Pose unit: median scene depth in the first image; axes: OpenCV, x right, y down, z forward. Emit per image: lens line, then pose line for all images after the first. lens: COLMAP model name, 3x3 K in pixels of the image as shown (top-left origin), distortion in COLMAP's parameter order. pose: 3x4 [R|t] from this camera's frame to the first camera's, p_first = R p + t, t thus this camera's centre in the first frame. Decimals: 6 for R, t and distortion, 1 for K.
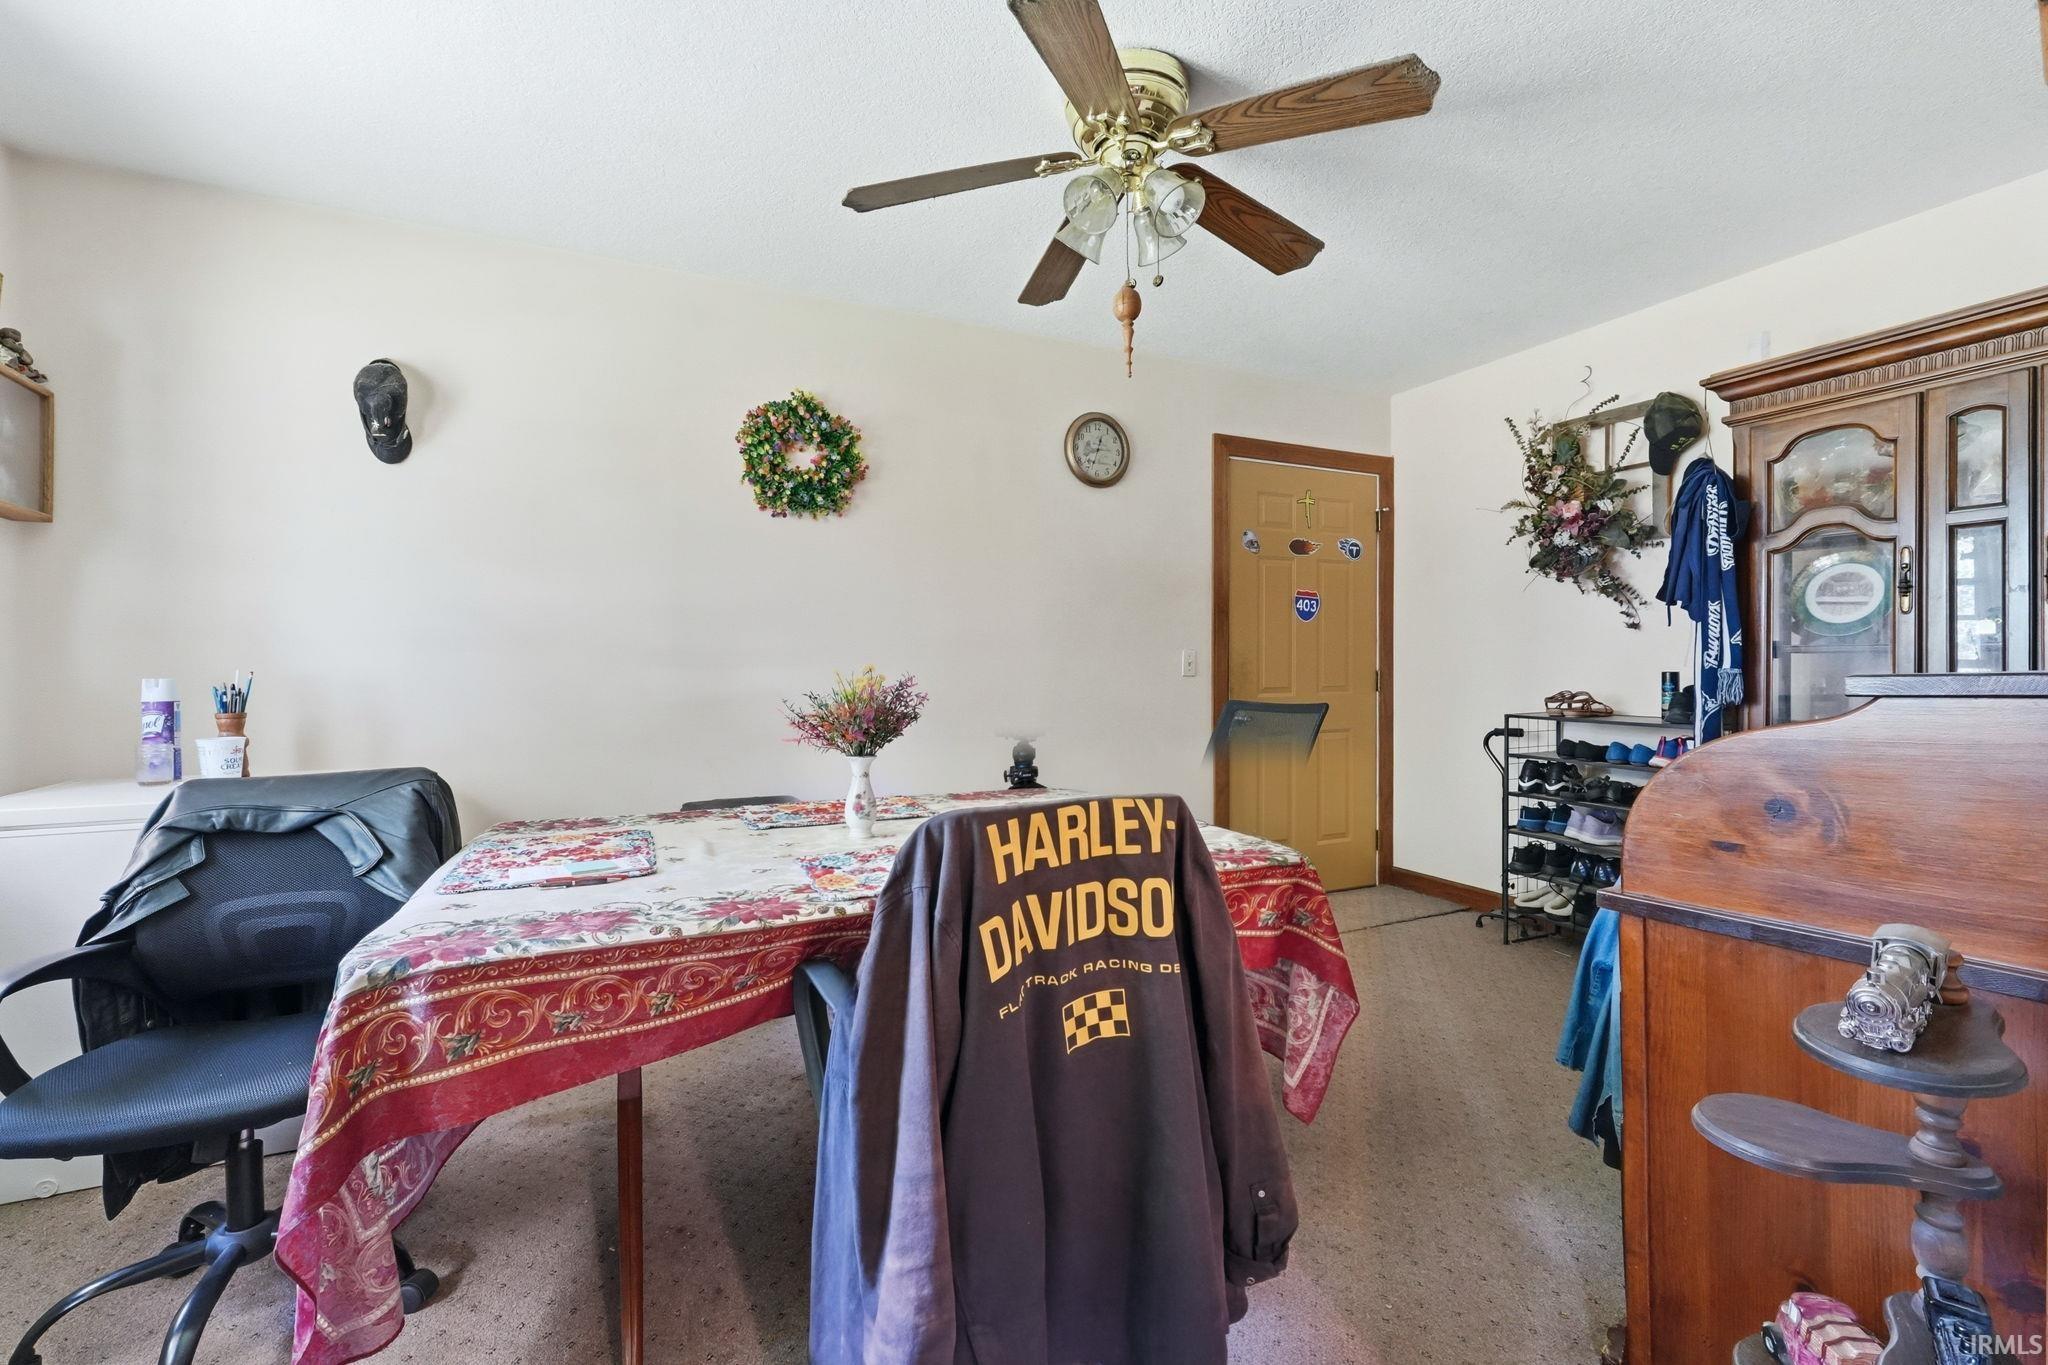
lens RADIAL K [[857.4, 0, 1023.7], [0, 857.4, 671.0], [0, 0, 1]] dist [-0.003108, -0.000218]
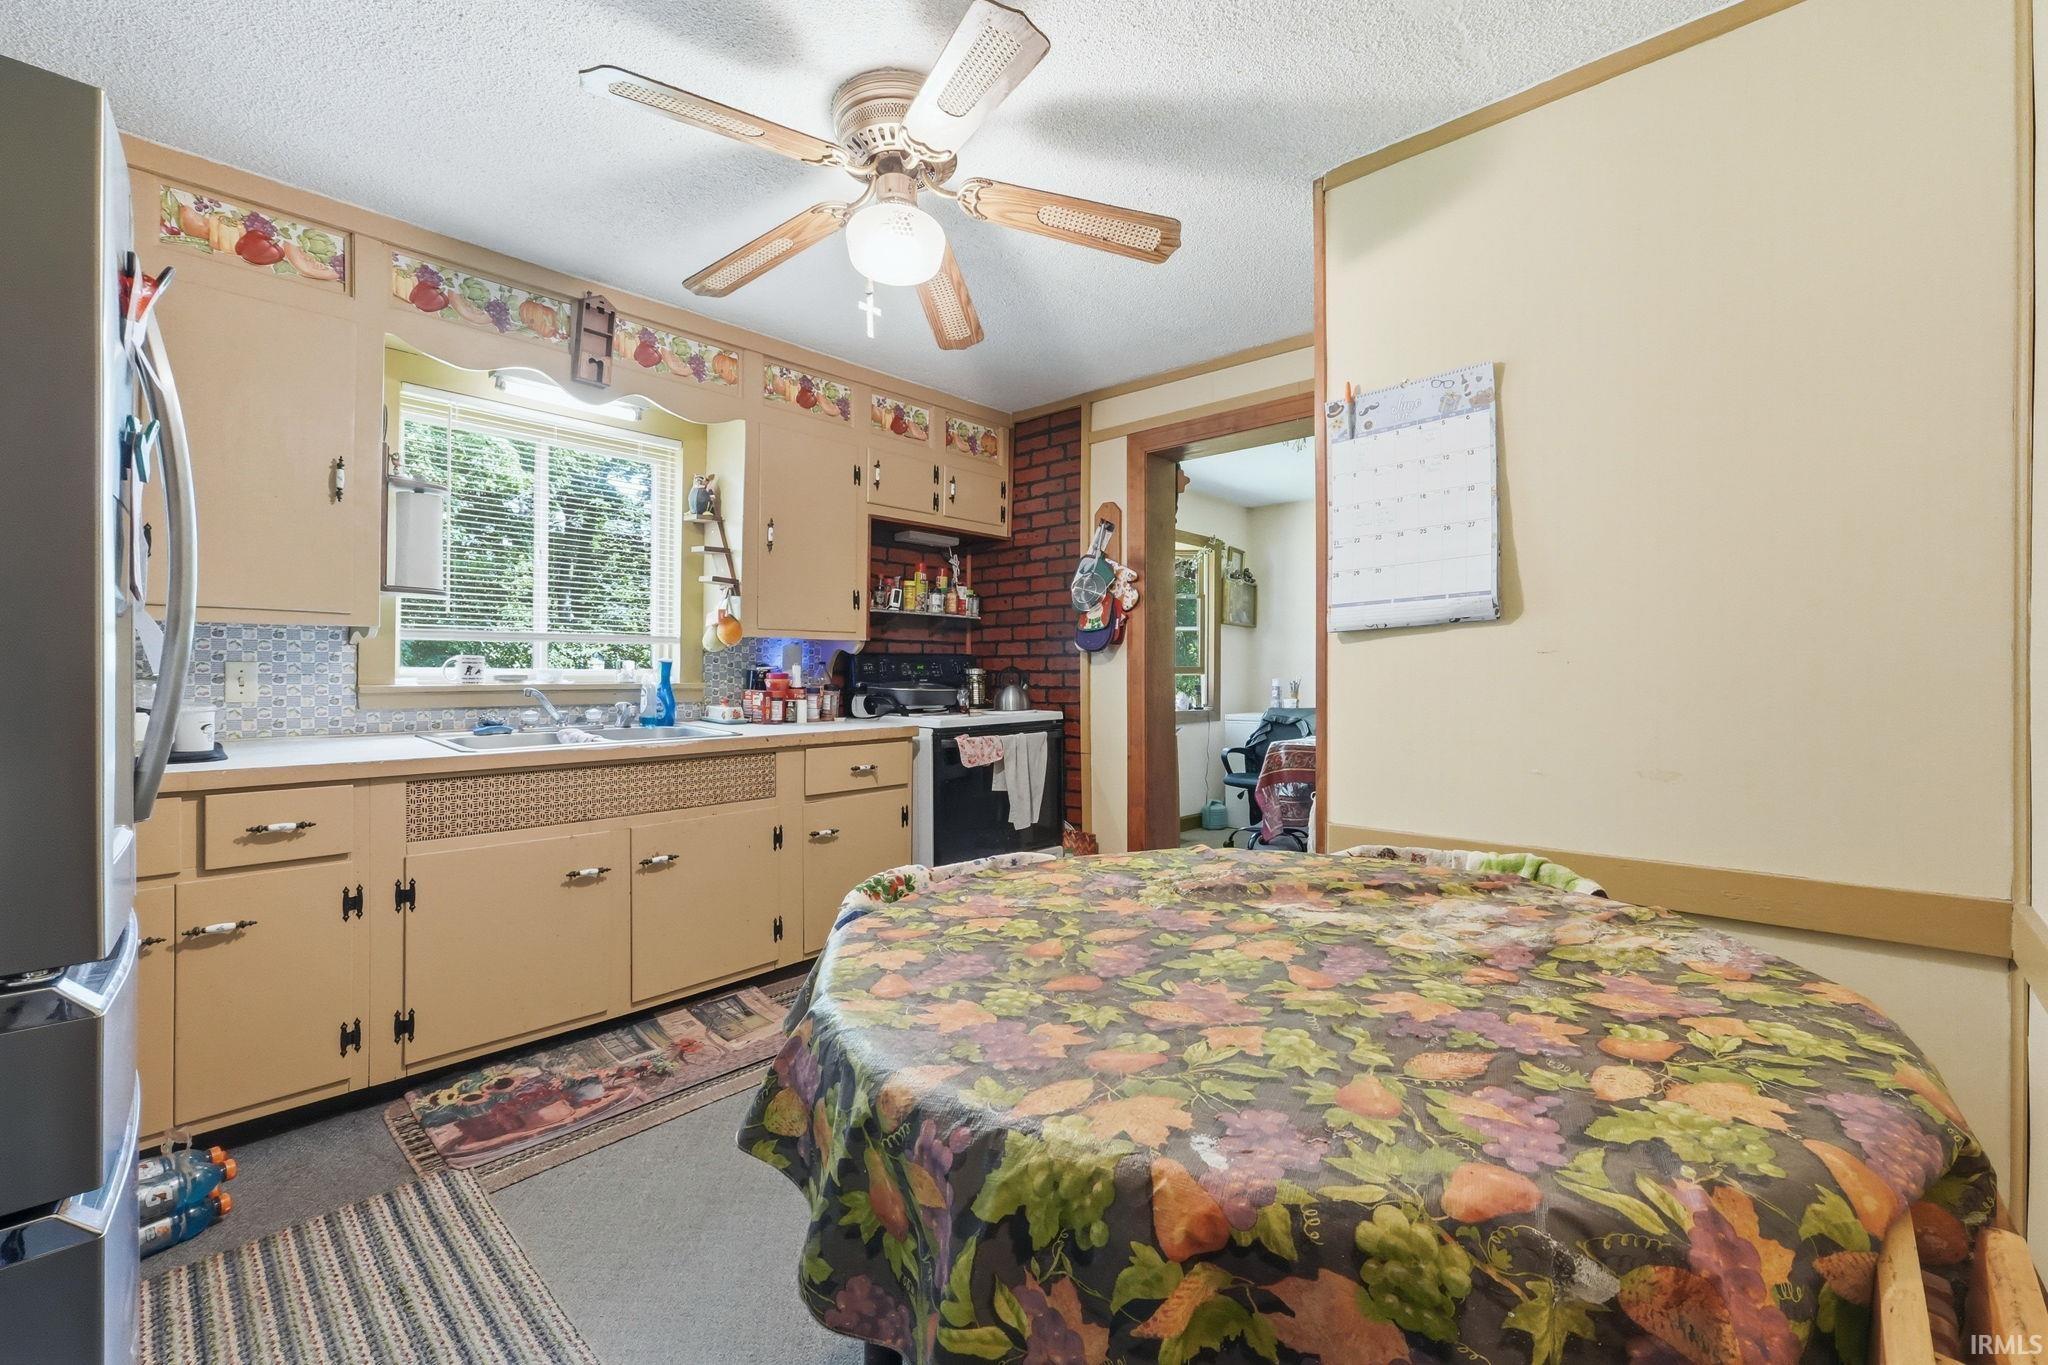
lens RADIAL K [[857.4, 0, 1023.7], [0, 857.4, 671.0], [0, 0, 1]] dist [-0.003108, -0.000218]
pose [[0.362344, -0.006570, -0.932021, 1.874024], [-0.001726, 0.999969, -0.007720, 0.008478], [0.932043, 0.004406, 0.362321, -1.174812]]
